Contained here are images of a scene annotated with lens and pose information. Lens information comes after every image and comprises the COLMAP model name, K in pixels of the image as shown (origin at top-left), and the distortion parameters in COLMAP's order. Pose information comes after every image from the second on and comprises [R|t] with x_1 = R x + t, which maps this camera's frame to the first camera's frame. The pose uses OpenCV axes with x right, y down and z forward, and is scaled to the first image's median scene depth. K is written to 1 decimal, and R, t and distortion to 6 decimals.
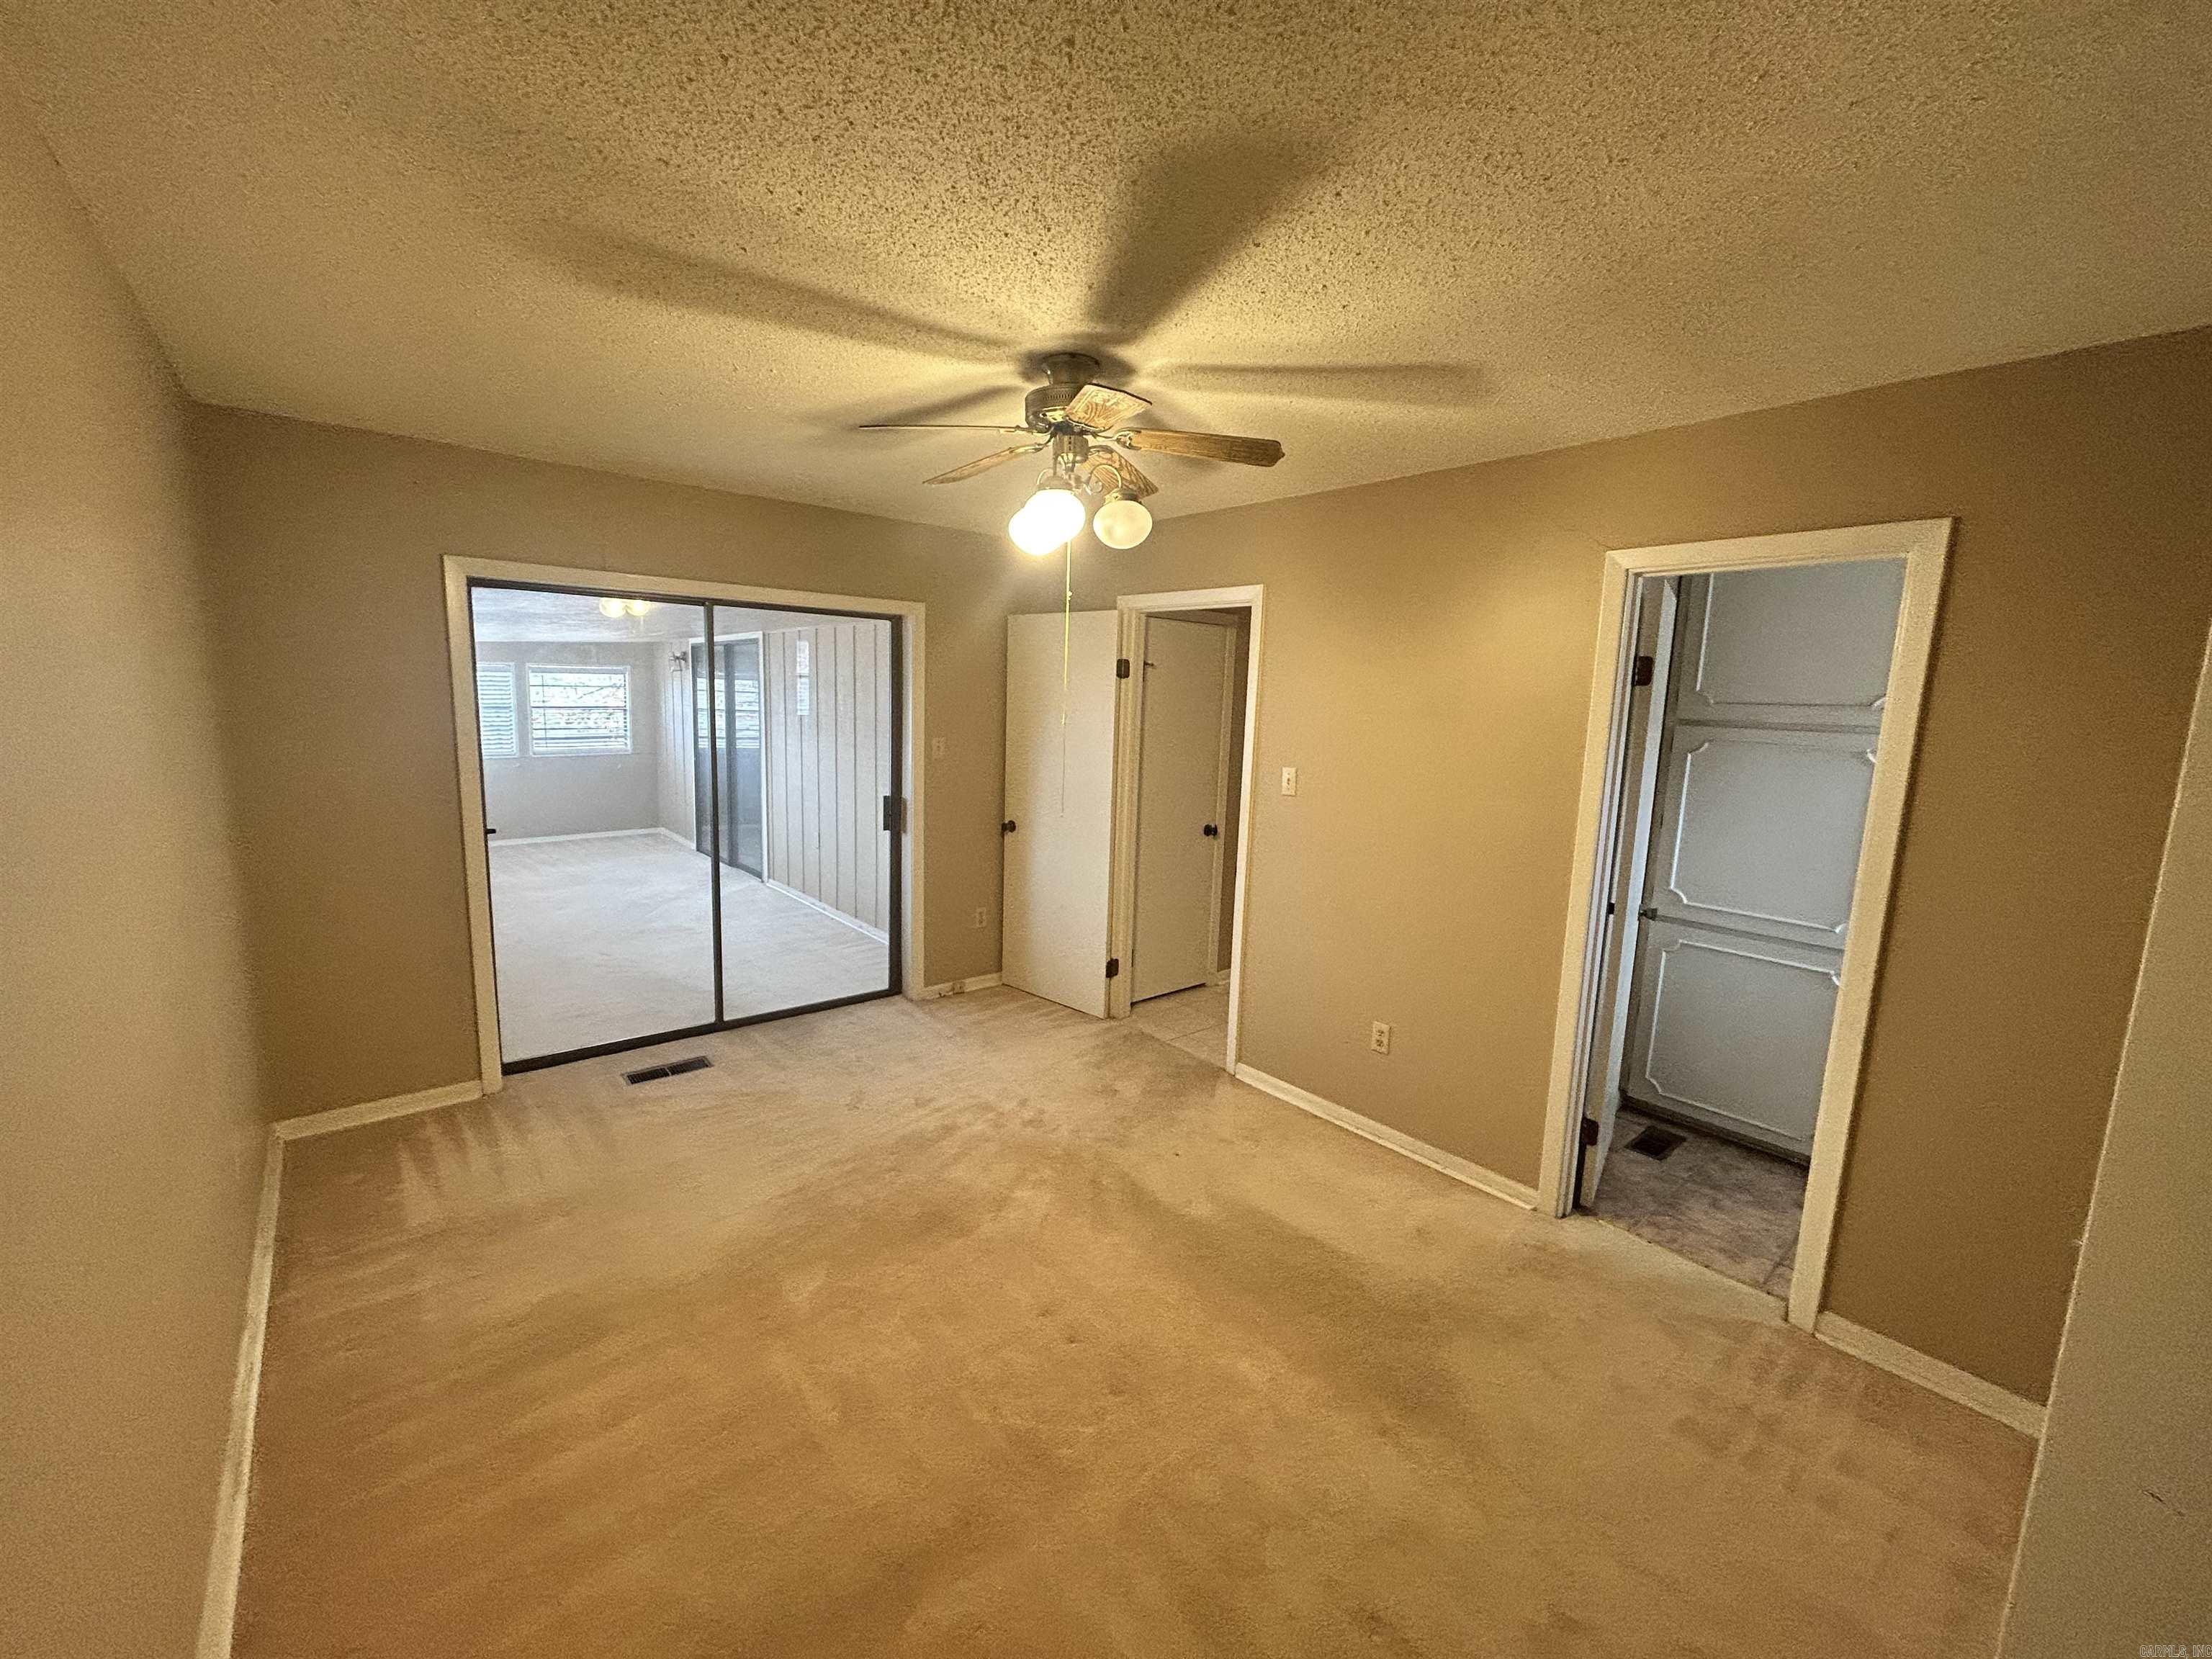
lens RADIAL K [[892.6, 0, 1106.0], [0, 892.6, 829.5], [0, 0, 1]] dist [0.009302, -0.000082]
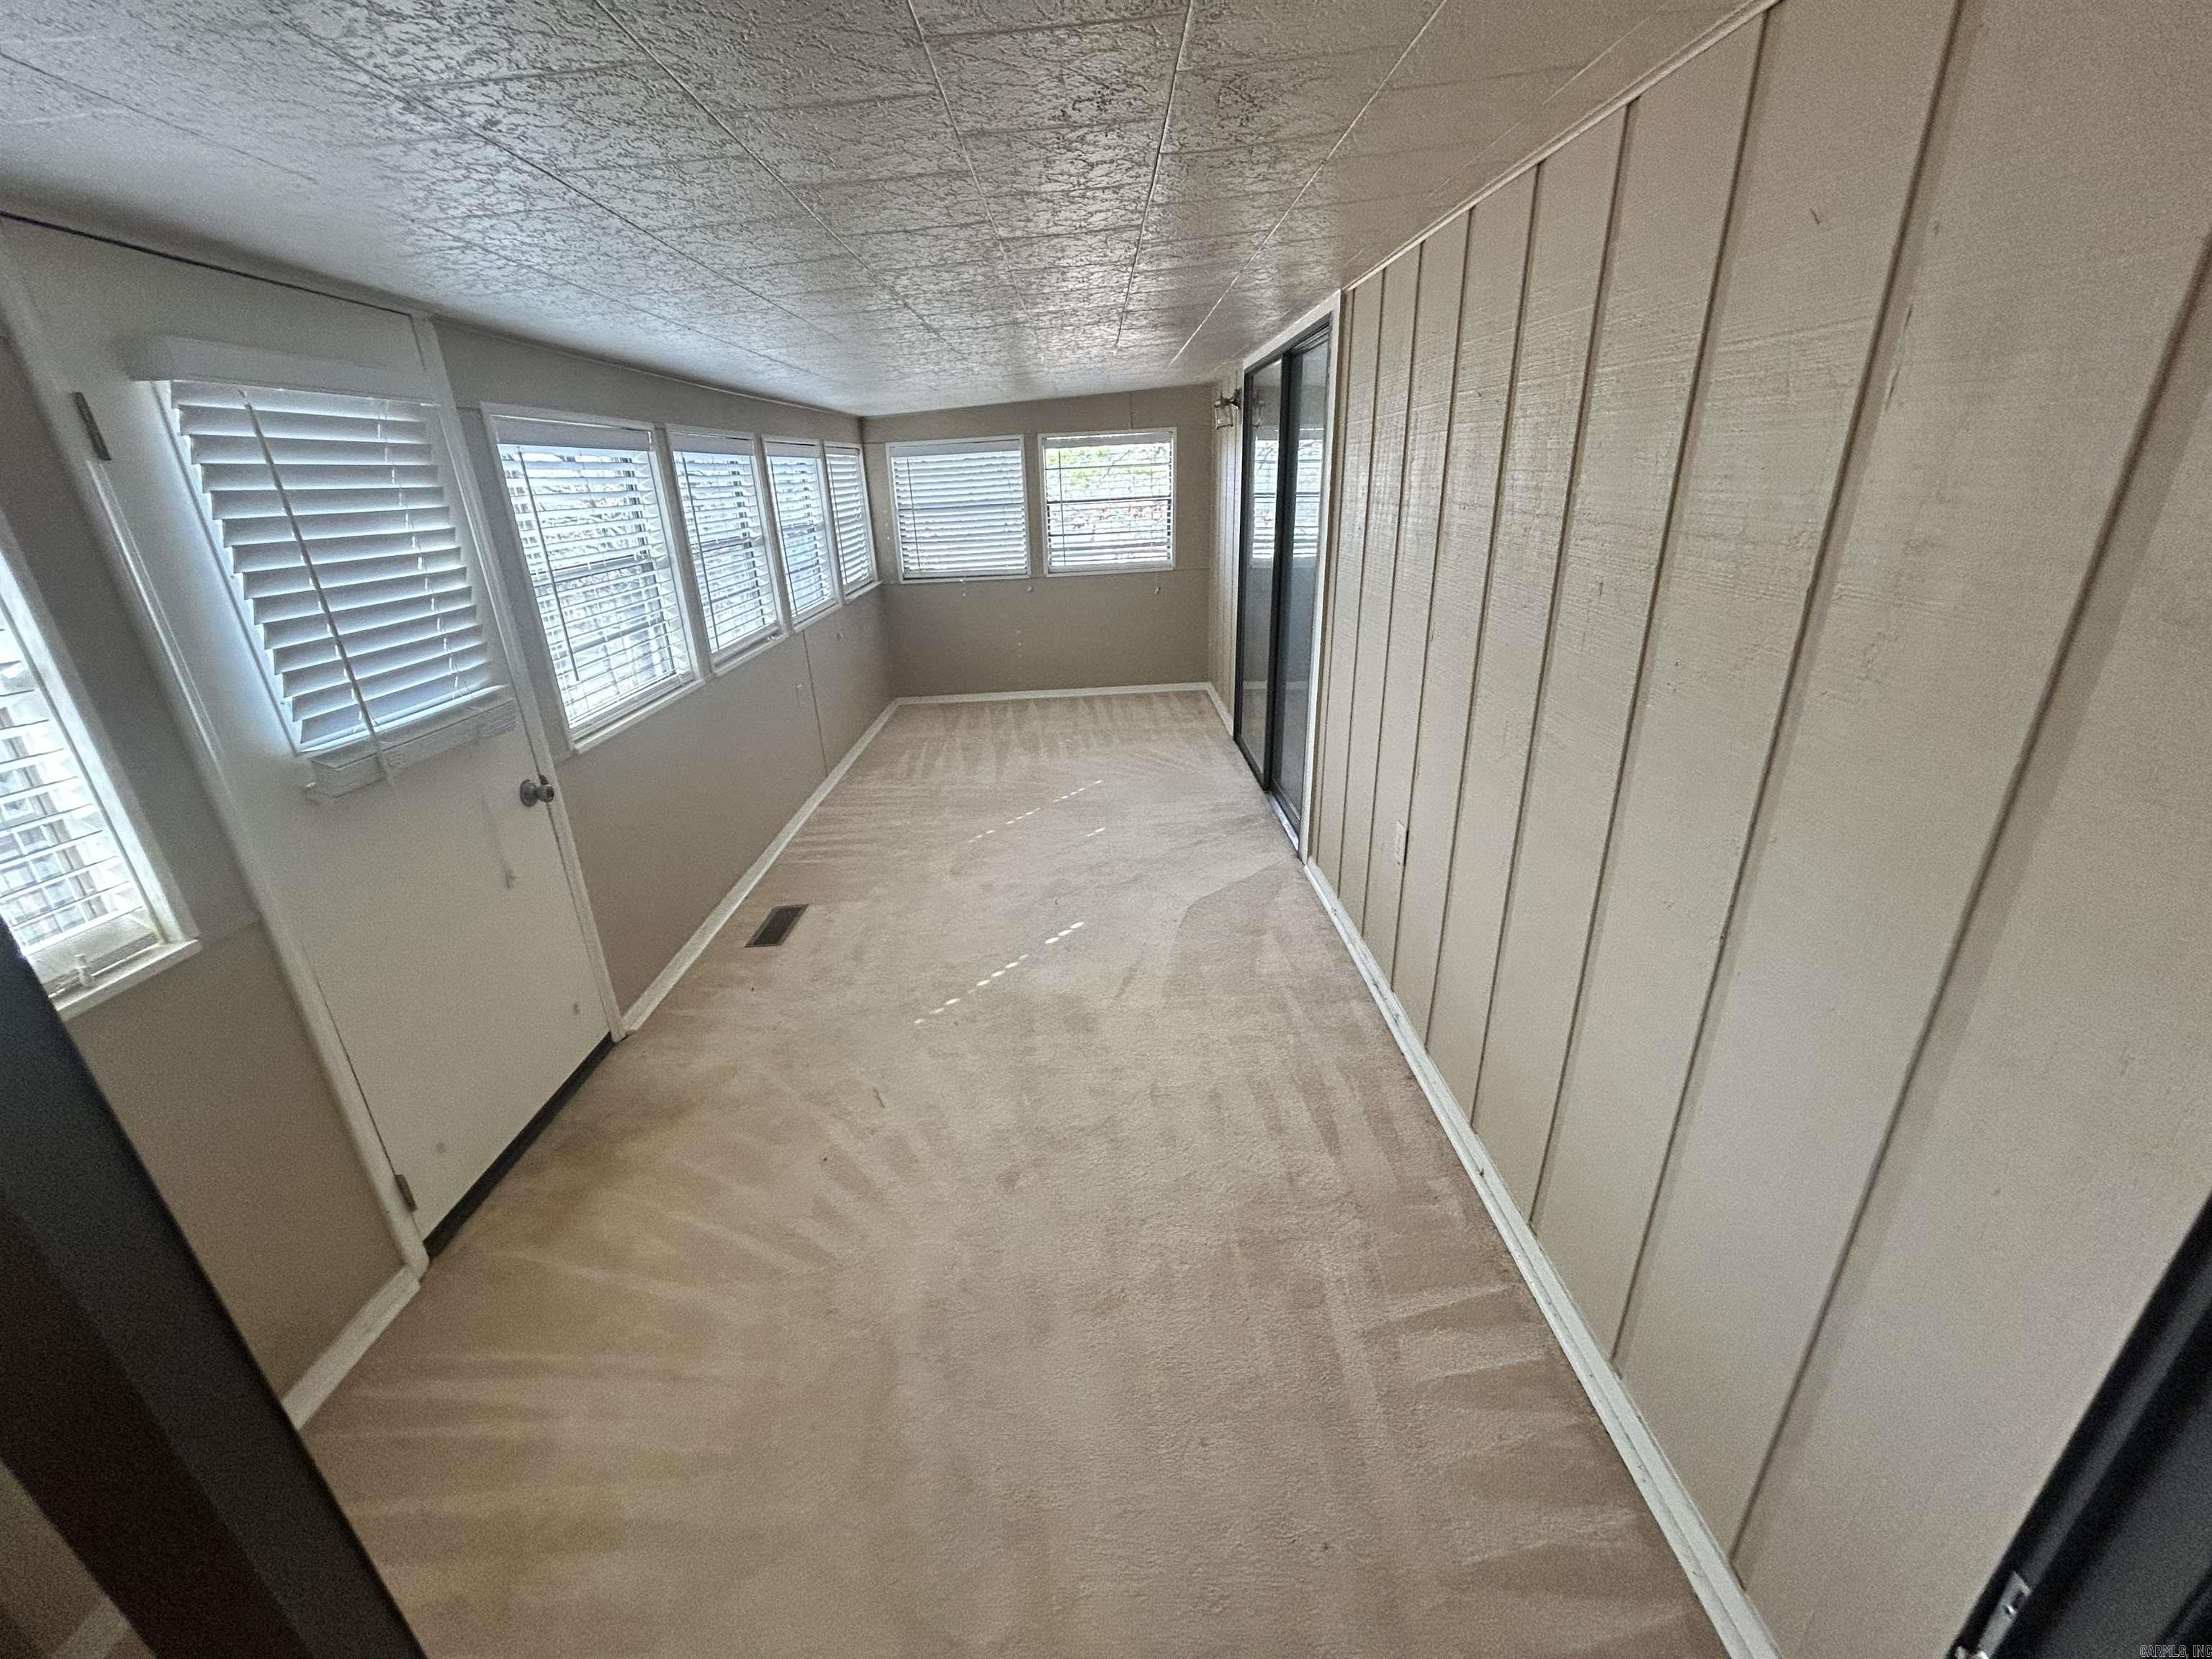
lens RADIAL K [[892.6, 0, 1106.0], [0, 892.6, 829.5], [0, 0, 1]] dist [0.009302, -0.000082]
pose [[0.783156, 0.185540, -0.593499, -0.137950], [-0.043591, 0.968480, 0.245246, -0.060582], [0.620295, -0.166195, 0.766559, 0.443059]]
